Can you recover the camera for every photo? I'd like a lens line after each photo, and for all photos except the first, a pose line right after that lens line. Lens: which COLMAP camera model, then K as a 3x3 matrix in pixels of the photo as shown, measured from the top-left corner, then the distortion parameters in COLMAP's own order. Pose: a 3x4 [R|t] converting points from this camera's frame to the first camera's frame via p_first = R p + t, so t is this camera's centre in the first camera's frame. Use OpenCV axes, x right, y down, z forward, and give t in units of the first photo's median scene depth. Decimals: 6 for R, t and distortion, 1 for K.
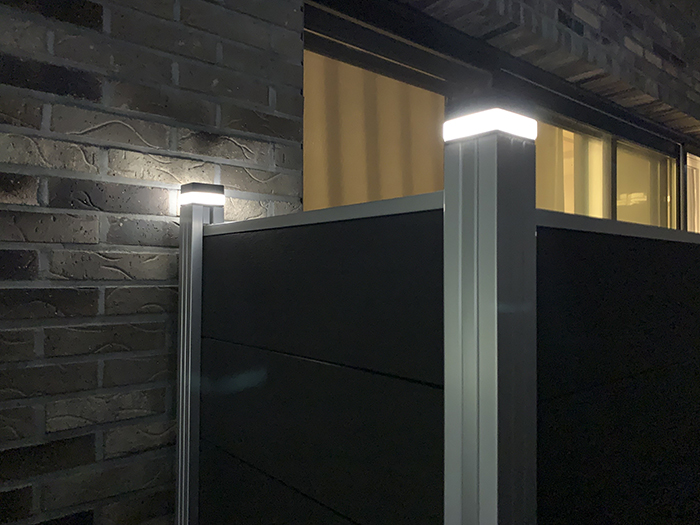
lens RADIAL K [[544.4, 0, 350.0], [0, 544.4, 262.5], [0, 0, 1]] dist [-0.018936, -0.002656]
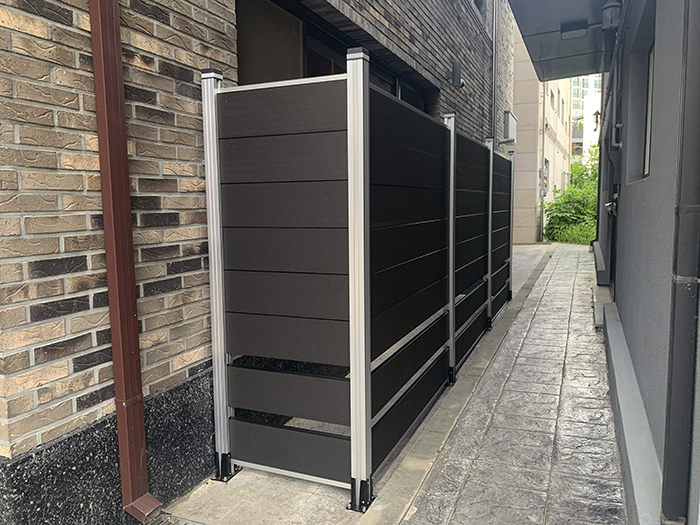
lens RADIAL K [[544.4, 0, 350.0], [0, 544.4, 262.5], [0, 0, 1]] dist [-0.018936, -0.002656]
pose [[0.892450, -0.063829, 0.446607, -0.848174], [0.006901, 0.991756, 0.127951, 0.369866], [-0.451093, -0.111108, 0.885534, -1.333439]]
